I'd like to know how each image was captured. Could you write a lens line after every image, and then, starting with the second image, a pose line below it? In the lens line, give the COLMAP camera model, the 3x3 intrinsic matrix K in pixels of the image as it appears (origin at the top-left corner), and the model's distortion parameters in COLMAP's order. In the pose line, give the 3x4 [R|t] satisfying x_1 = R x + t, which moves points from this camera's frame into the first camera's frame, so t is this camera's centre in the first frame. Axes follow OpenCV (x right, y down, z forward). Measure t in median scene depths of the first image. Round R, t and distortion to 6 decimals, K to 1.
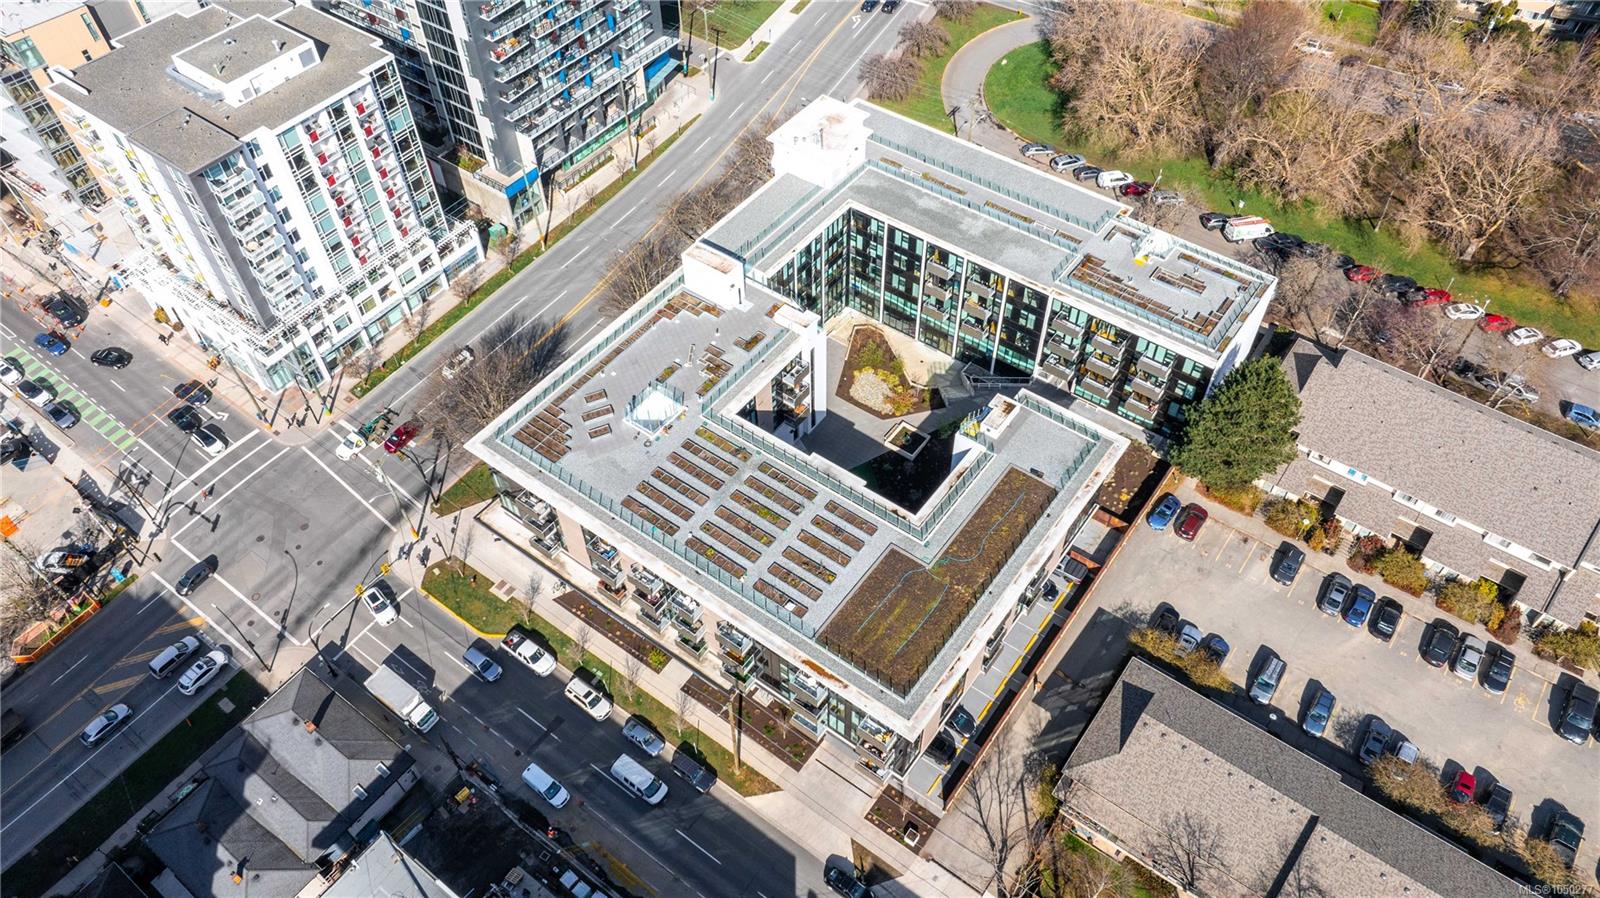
lens RADIAL K [[1137.4, 0, 796.1], [0, 1137.4, 448.9], [0, 0, 1]] dist [-0.042178, 0.048367]
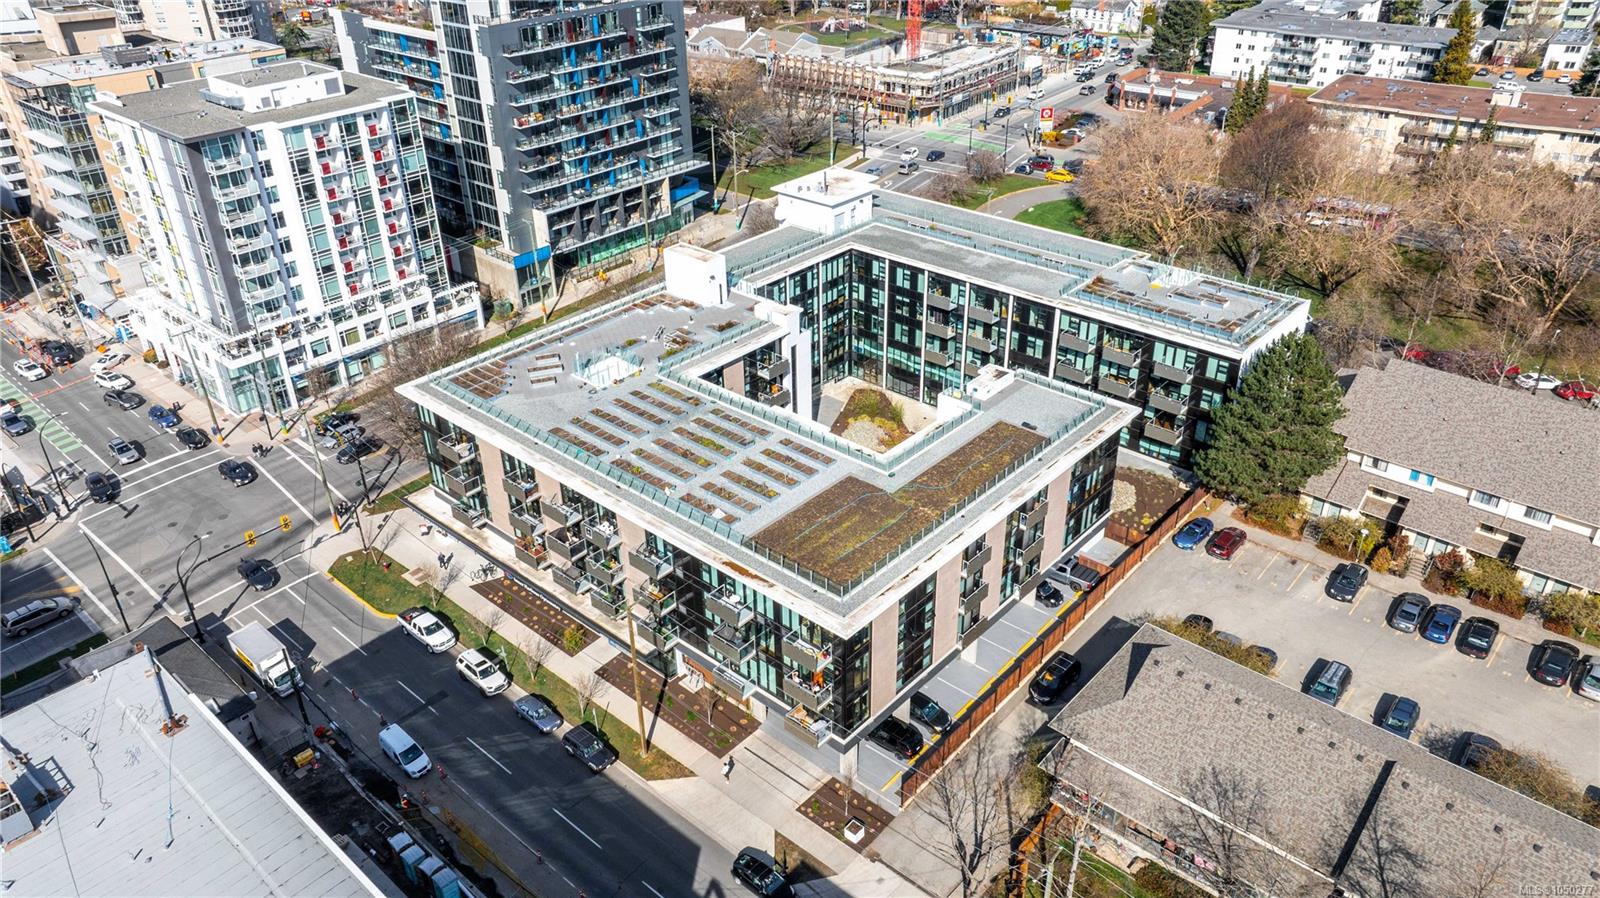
lens RADIAL K [[1137.4, 0, 796.1], [0, 1137.4, 448.9], [0, 0, 1]] dist [-0.042178, 0.048367]
pose [[0.995932, 0.044490, -0.078357, 0.092552], [-0.068296, 0.939971, -0.334351, 0.298169], [0.058778, 0.338342, 0.939186, 0.167091]]
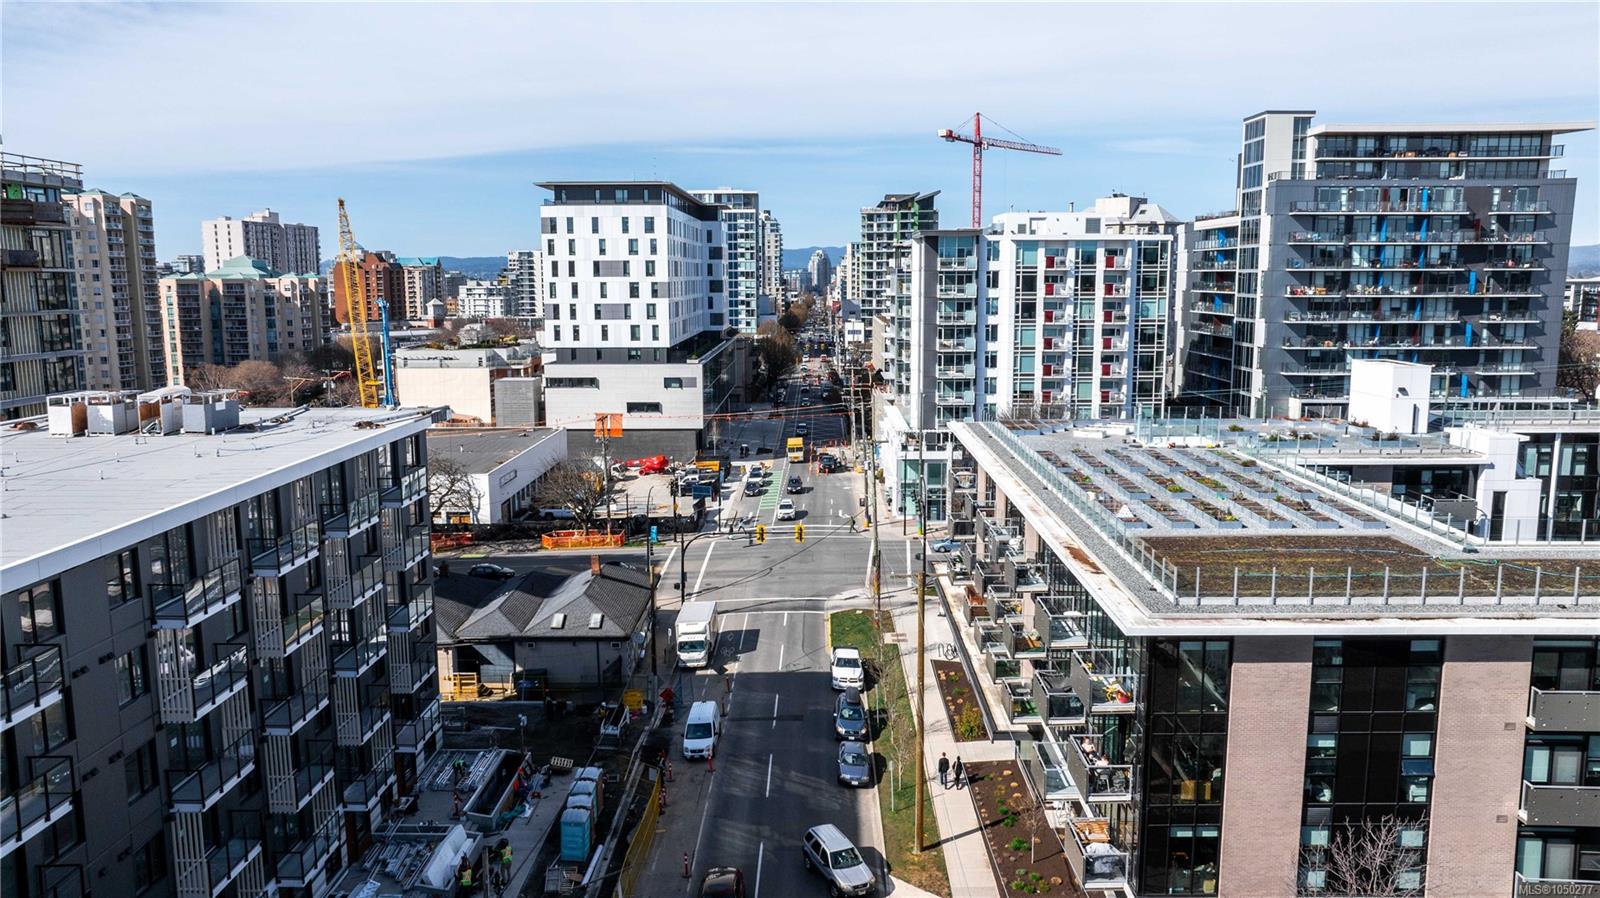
lens RADIAL K [[1137.4, 0, 796.1], [0, 1137.4, 448.9], [0, 0, 1]] dist [-0.042178, 0.048367]
pose [[0.584056, 0.136071, -0.800227, 0.265042], [-0.625718, 0.703463, -0.337071, 0.318928], [0.517064, 0.697585, 0.496004, 0.514453]]
